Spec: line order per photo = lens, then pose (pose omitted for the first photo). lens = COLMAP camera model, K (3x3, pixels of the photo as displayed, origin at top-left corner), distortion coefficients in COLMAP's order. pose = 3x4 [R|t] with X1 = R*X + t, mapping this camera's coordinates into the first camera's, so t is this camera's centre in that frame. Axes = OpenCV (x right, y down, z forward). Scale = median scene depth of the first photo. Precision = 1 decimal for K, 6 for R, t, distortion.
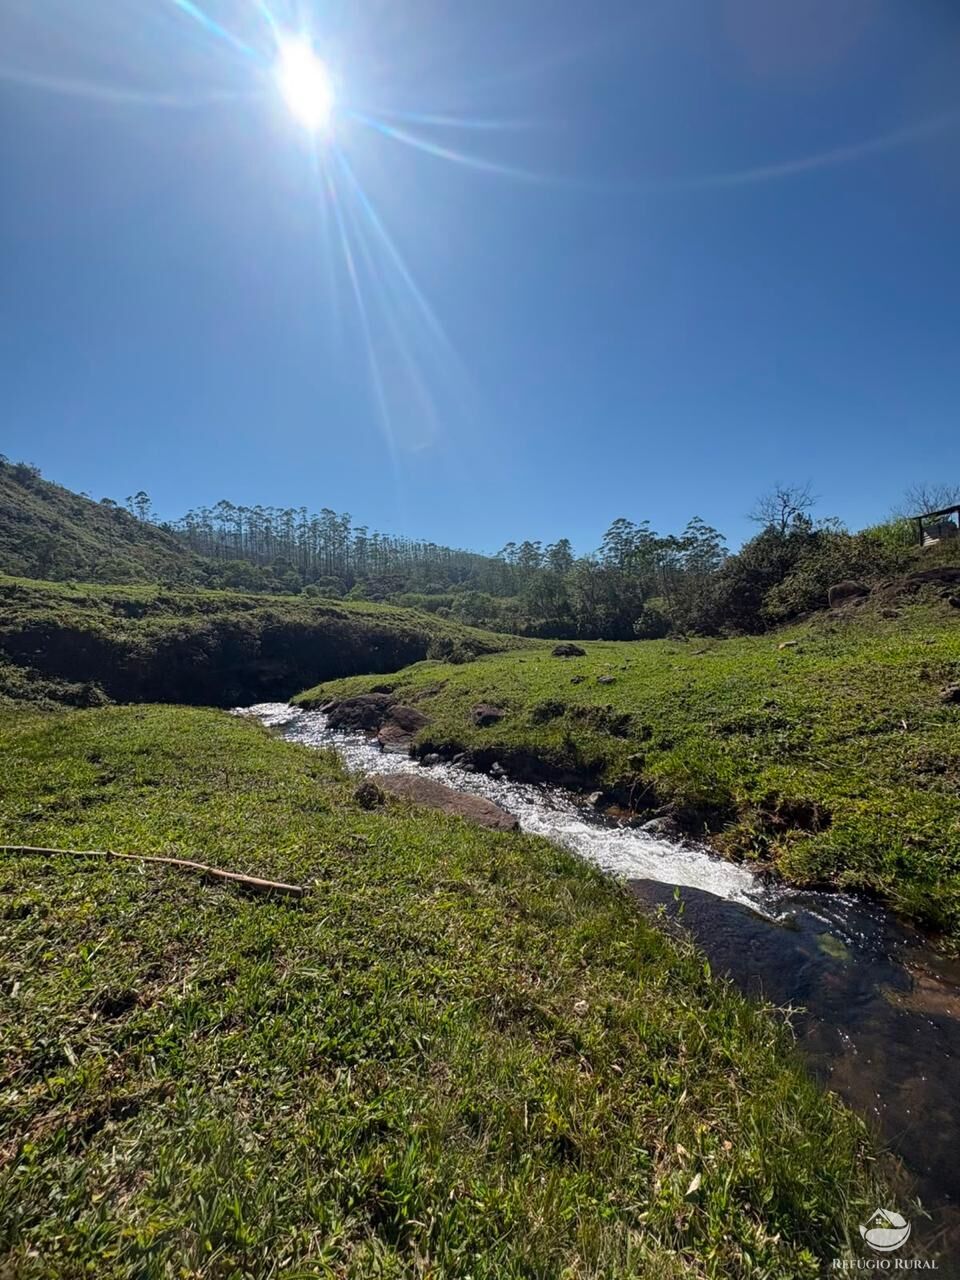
lens RADIAL K [[492.5, 0, 476.2], [0, 492.5, 644.2], [0, 0, 1]] dist [0.001938, -0.000722]
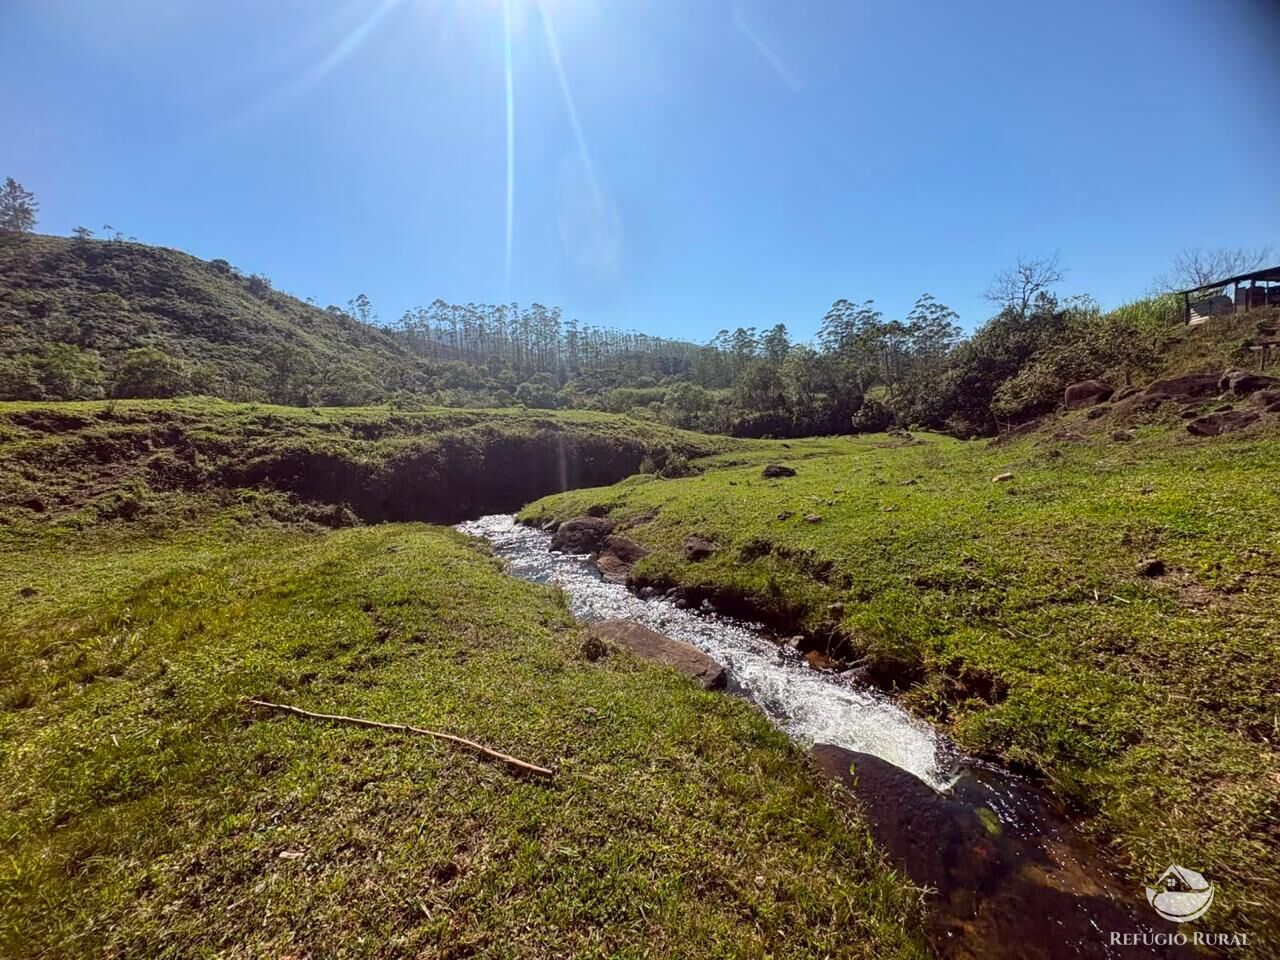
lens RADIAL K [[492.5, 0, 640.3], [0, 492.5, 480.4], [0, 0, 1]] dist [0.001938, -0.000722]
pose [[0.994941, -0.011570, -0.099797, 0.004961], [0.020689, 0.995651, 0.090833, -0.076379], [0.098312, -0.092438, 0.990853, -0.043092]]
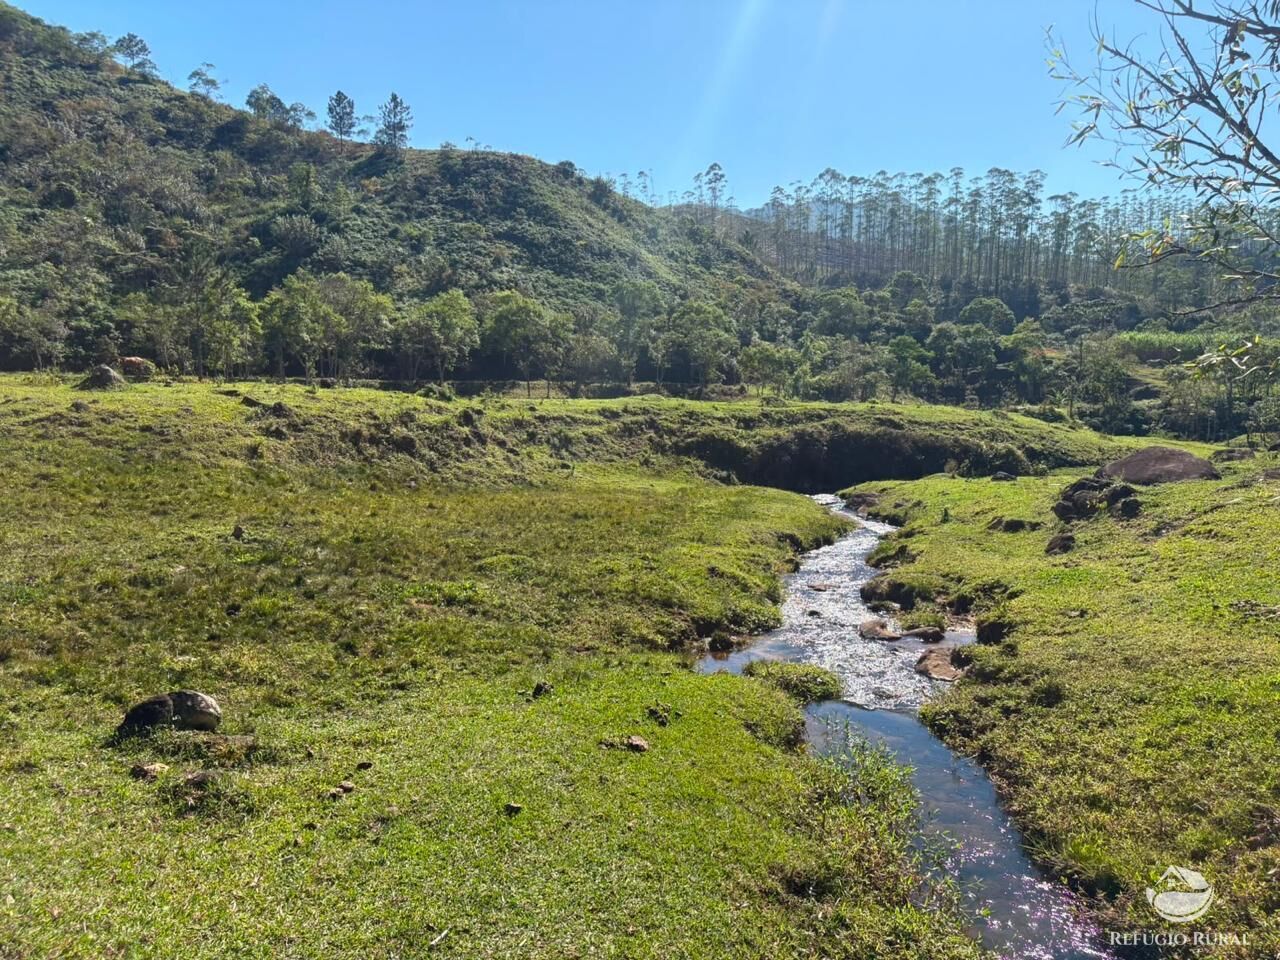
lens RADIAL K [[970.3, 0, 633.8], [0, 970.3, 486.2], [0, 0, 1]] dist [0.022623, -0.026904]
pose [[0.789486, 0.092393, -0.606774, 1.288684], [-0.040040, 0.994252, 0.099297, -0.245472], [0.612461, -0.054099, 0.788648, -2.384013]]
